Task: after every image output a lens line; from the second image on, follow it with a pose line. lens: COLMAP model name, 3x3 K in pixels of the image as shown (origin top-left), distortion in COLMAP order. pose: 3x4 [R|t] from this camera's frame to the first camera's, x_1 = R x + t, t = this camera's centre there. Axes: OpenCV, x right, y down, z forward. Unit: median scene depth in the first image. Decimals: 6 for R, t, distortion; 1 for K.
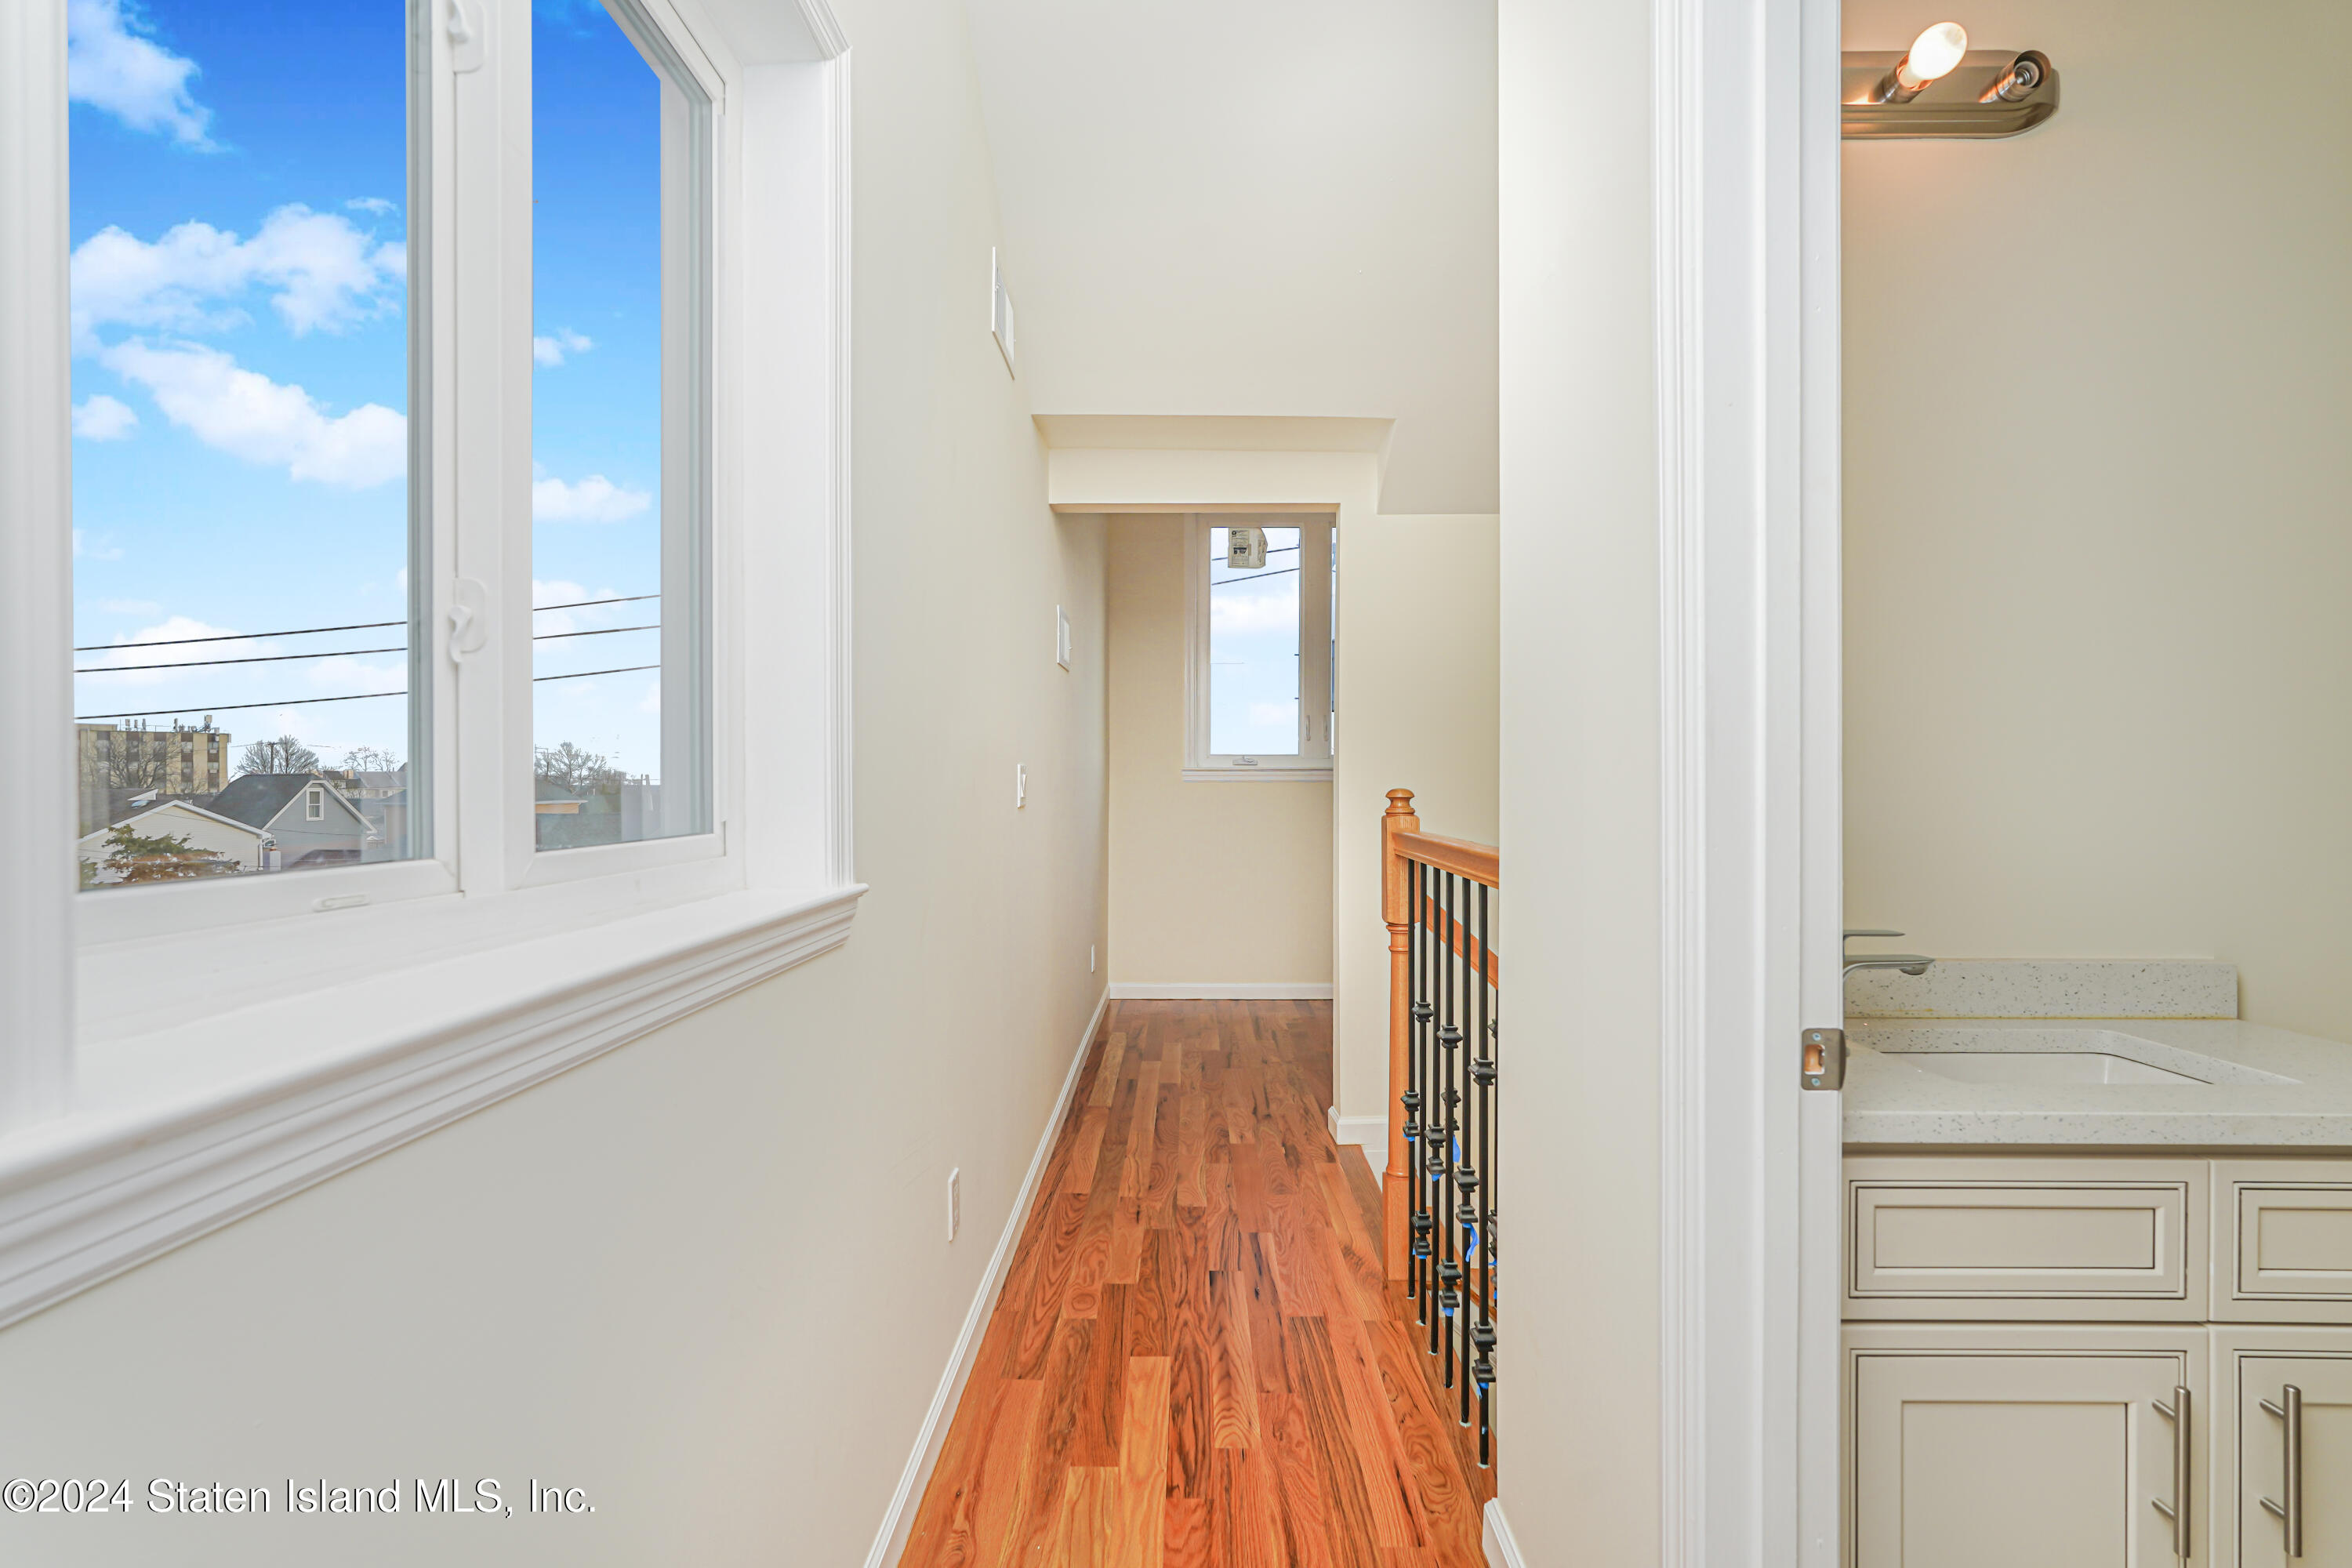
lens RADIAL K [[1060.4, 0, 1178.0], [0, 1060.4, 785.3], [0, 0, 1]] dist [0.005656, 0.000521]
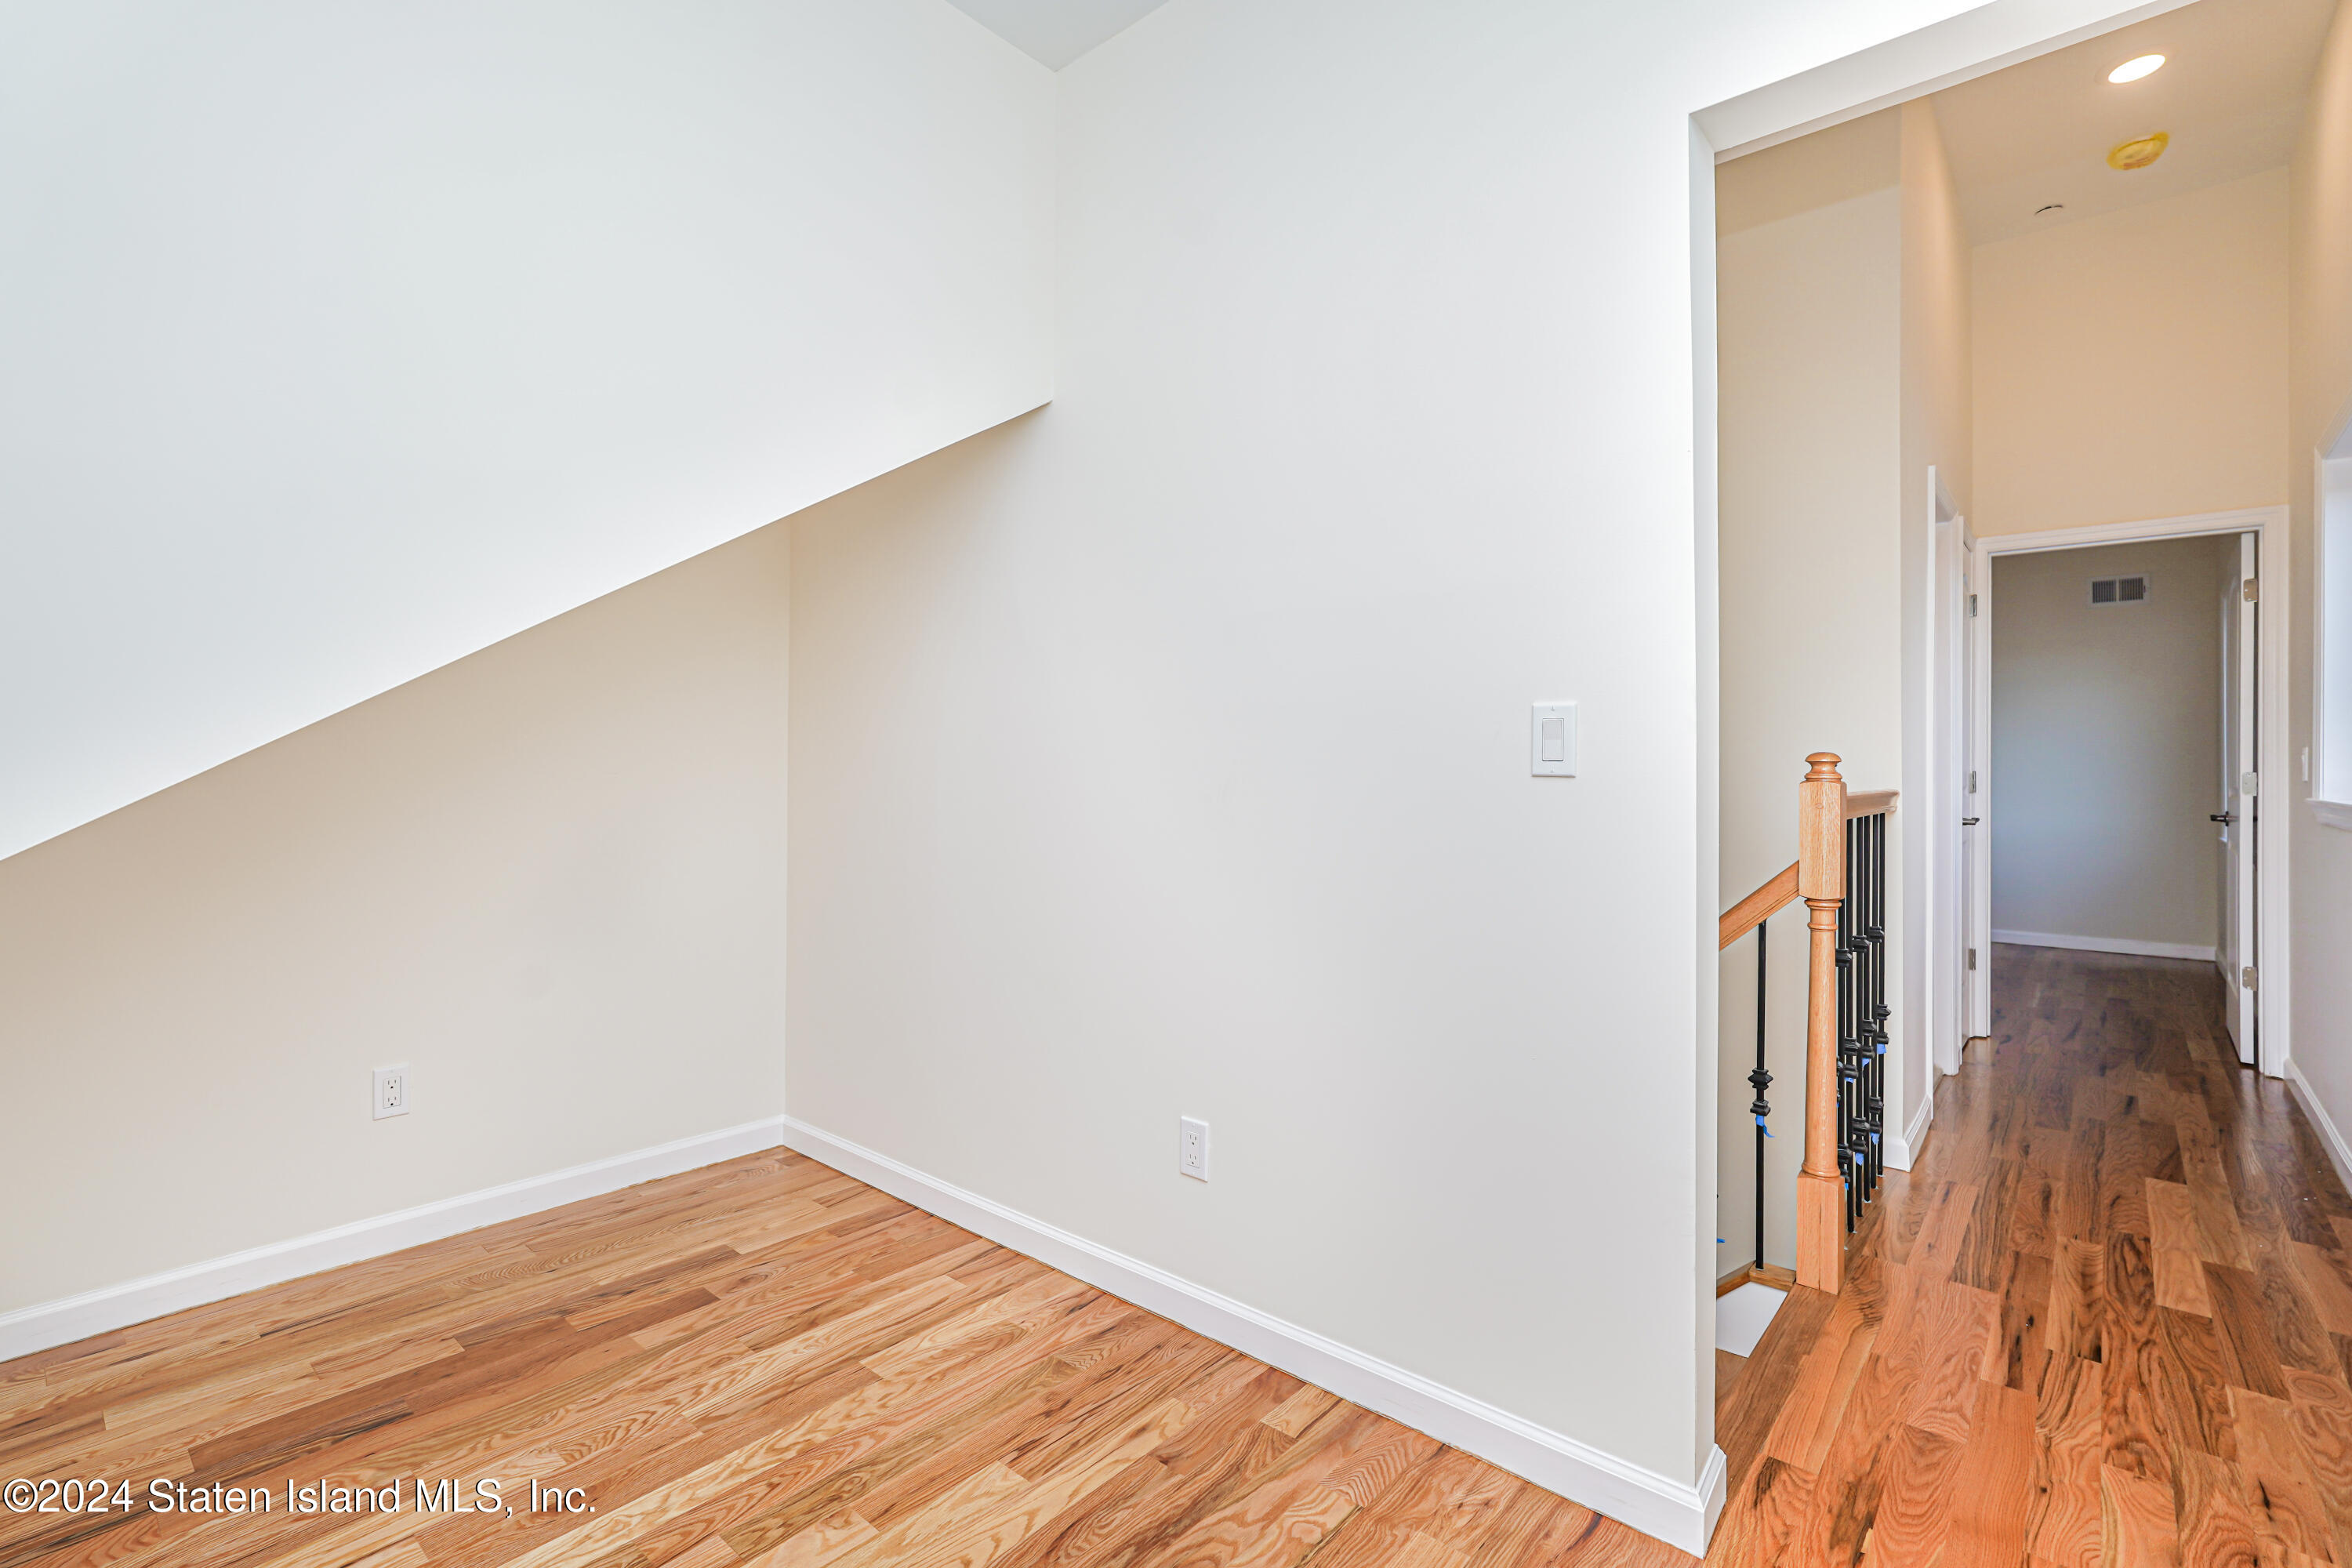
lens RADIAL K [[1060.4, 0, 1174.4], [0, 1060.4, 783.4], [0, 0, 1]] dist [0.005656, 0.000521]
pose [[-0.760639, -0.002764, 0.649169, 0.039614], [0.001557, 0.999980, 0.006081, 0.023364], [-0.649173, 0.005636, -0.760620, 2.027577]]
